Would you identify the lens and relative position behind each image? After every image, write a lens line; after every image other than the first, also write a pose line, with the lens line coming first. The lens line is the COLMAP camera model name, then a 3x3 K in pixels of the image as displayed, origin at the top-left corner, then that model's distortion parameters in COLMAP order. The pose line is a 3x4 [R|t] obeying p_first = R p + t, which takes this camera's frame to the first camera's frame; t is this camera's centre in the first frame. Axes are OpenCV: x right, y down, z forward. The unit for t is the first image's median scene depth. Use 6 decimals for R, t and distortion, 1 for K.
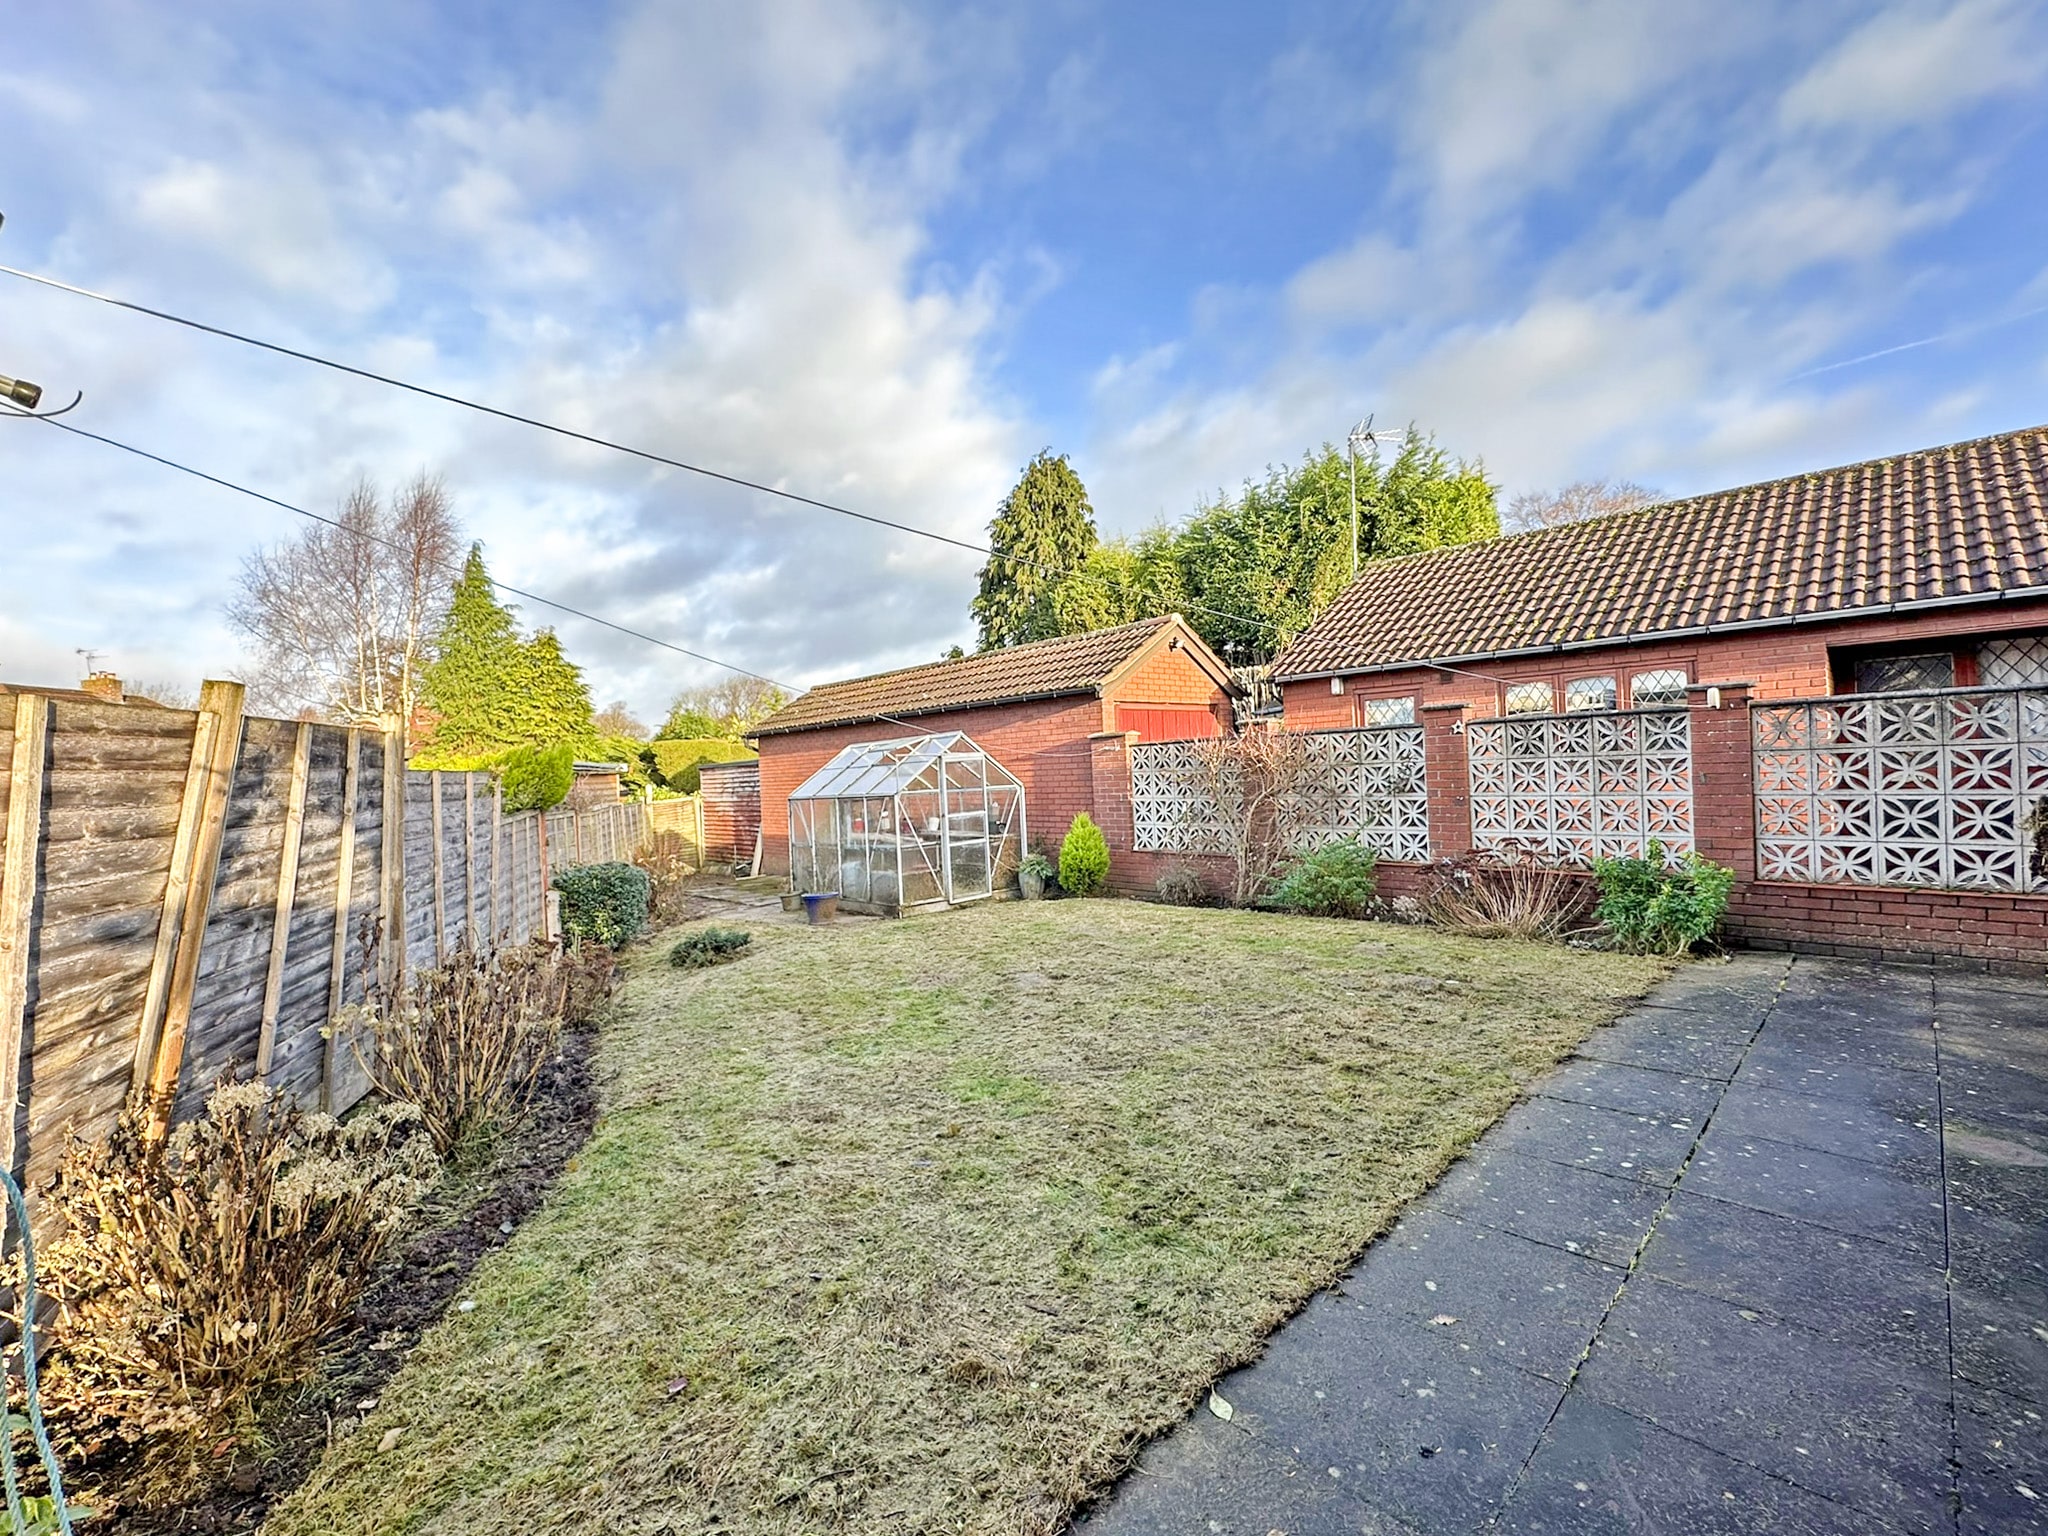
lens RADIAL K [[817.7, 0, 1037.4], [0, 817.7, 762.2], [0, 0, 1]] dist [-0.002192, -0.000101]
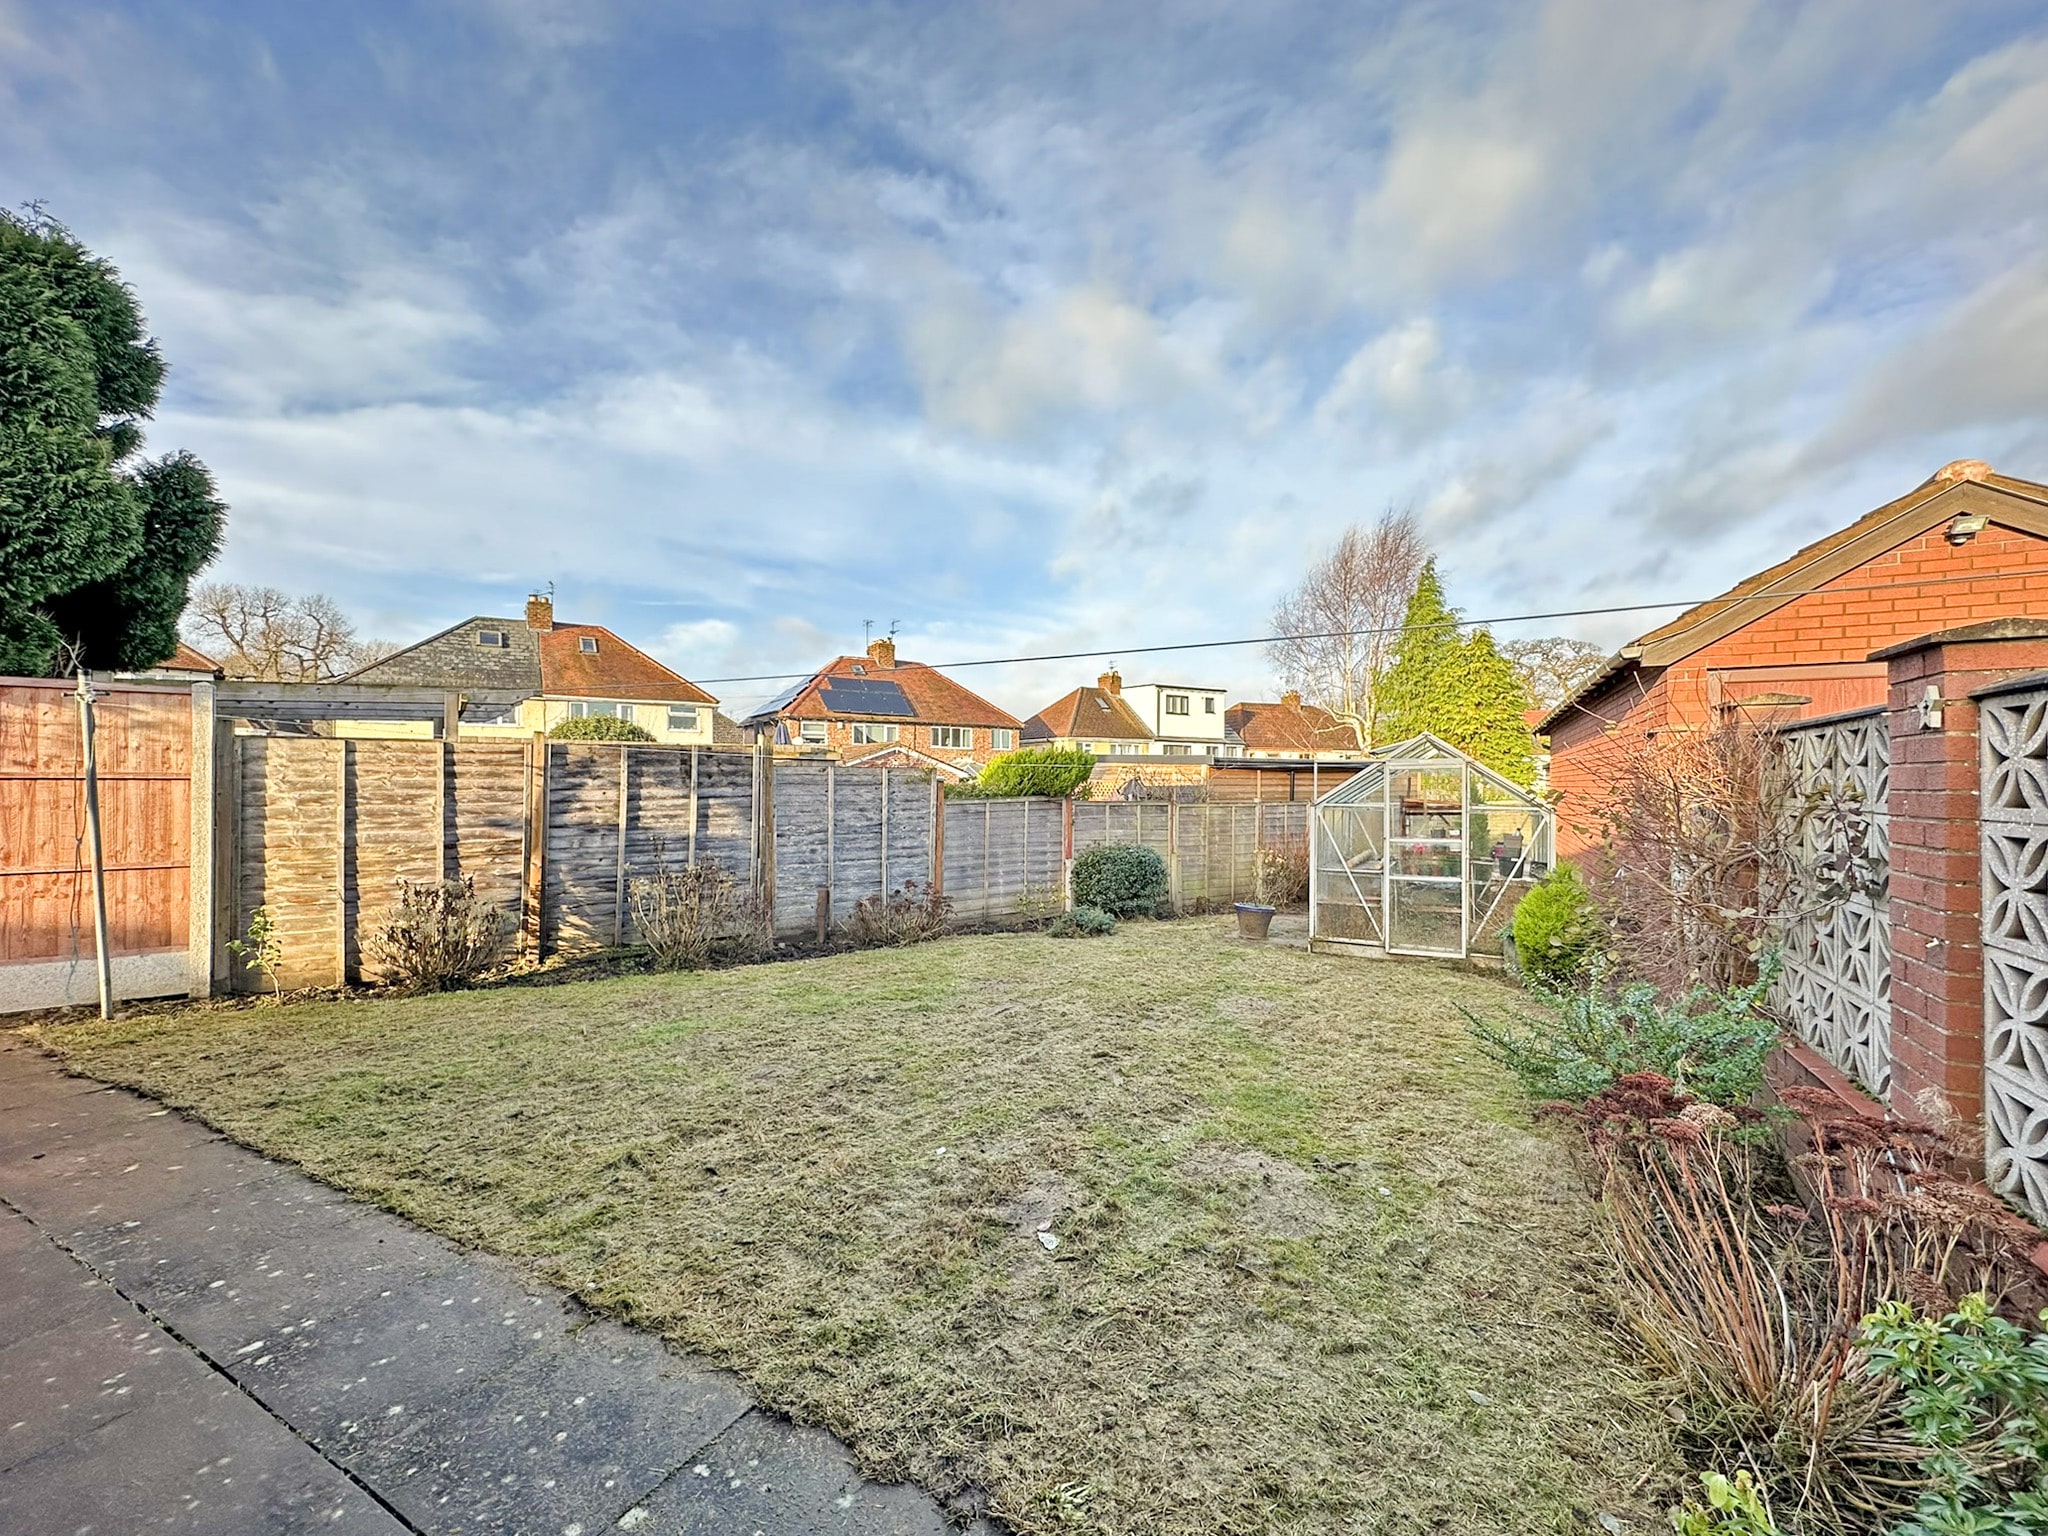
lens RADIAL K [[817.7, 0, 1037.4], [0, 817.7, 762.2], [0, 0, 1]] dist [-0.002192, -0.000101]
pose [[0.330971, 0.017361, -0.943481, 1.320431], [-0.010773, 0.999835, 0.014619, -0.039348], [0.943580, 0.005326, 0.331103, 1.129725]]
